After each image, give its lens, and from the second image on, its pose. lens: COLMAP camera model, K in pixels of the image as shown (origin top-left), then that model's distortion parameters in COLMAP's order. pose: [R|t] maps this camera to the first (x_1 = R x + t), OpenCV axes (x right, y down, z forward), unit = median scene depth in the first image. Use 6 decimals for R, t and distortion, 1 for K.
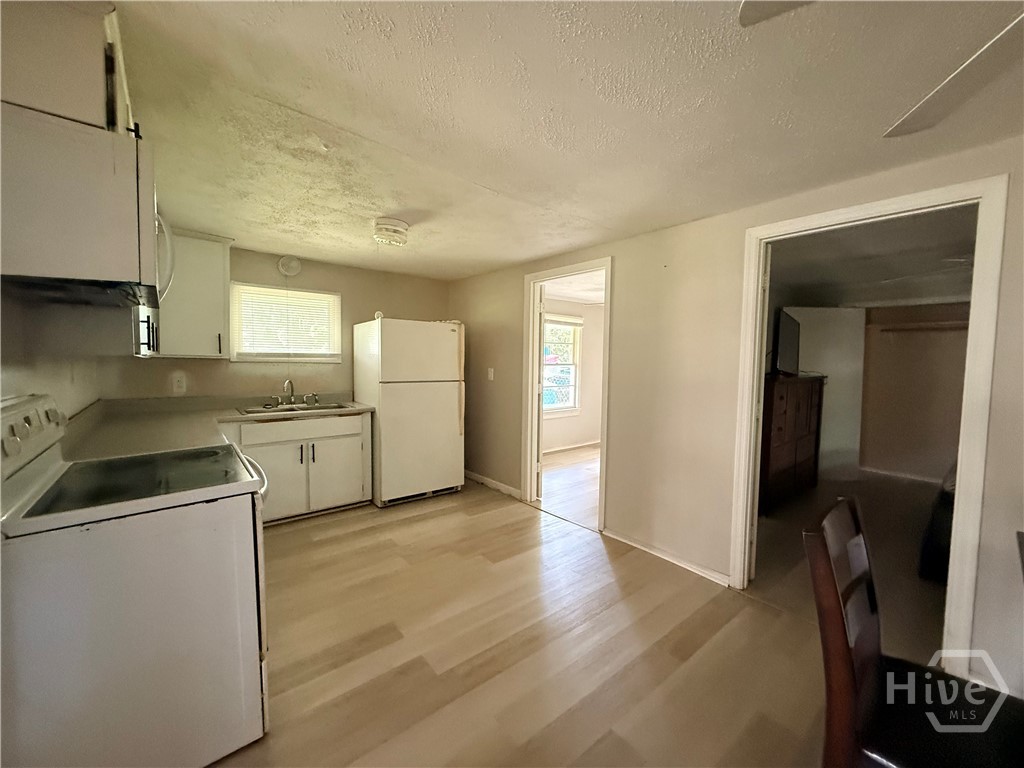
lens RADIAL K [[407.0, 0, 508.1], [0, 407.0, 382.7], [0, 0, 1]] dist [-0.000025, -0.000026]
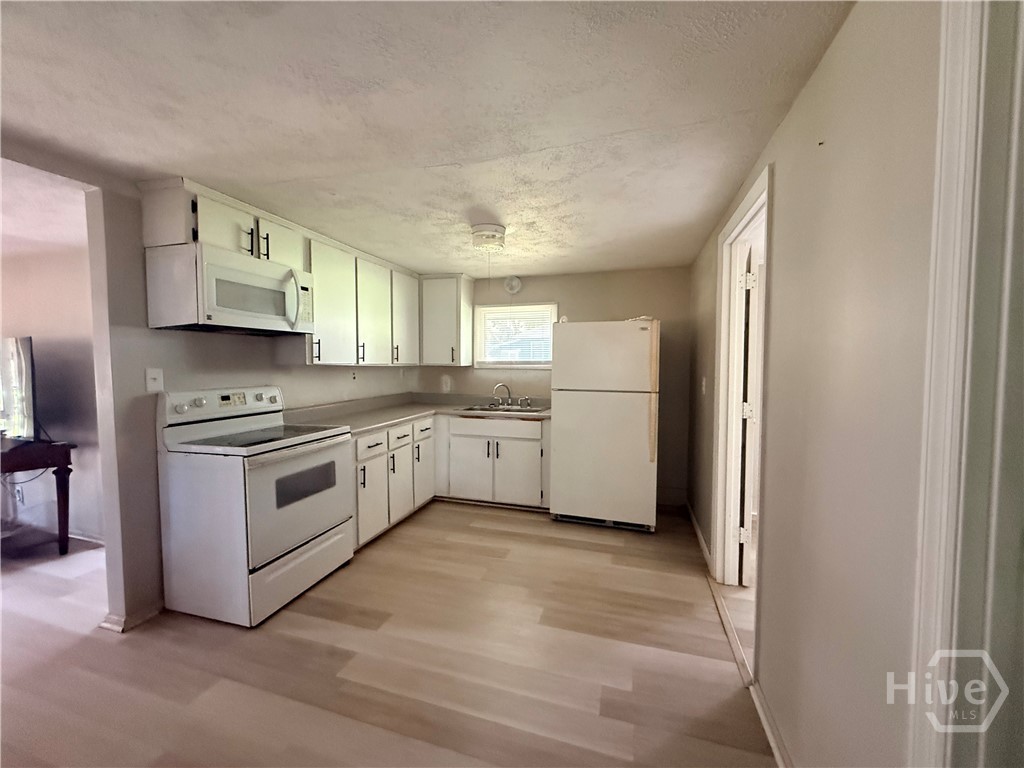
lens RADIAL K [[407.0, 0, 508.1], [0, 407.0, 382.7], [0, 0, 1]] dist [-0.000025, -0.000026]
pose [[0.549896, 0.026686, -0.834807, 0.458633], [-0.041857, 0.999114, 0.004366, -0.017727], [0.834184, 0.032542, 0.550525, 0.399551]]
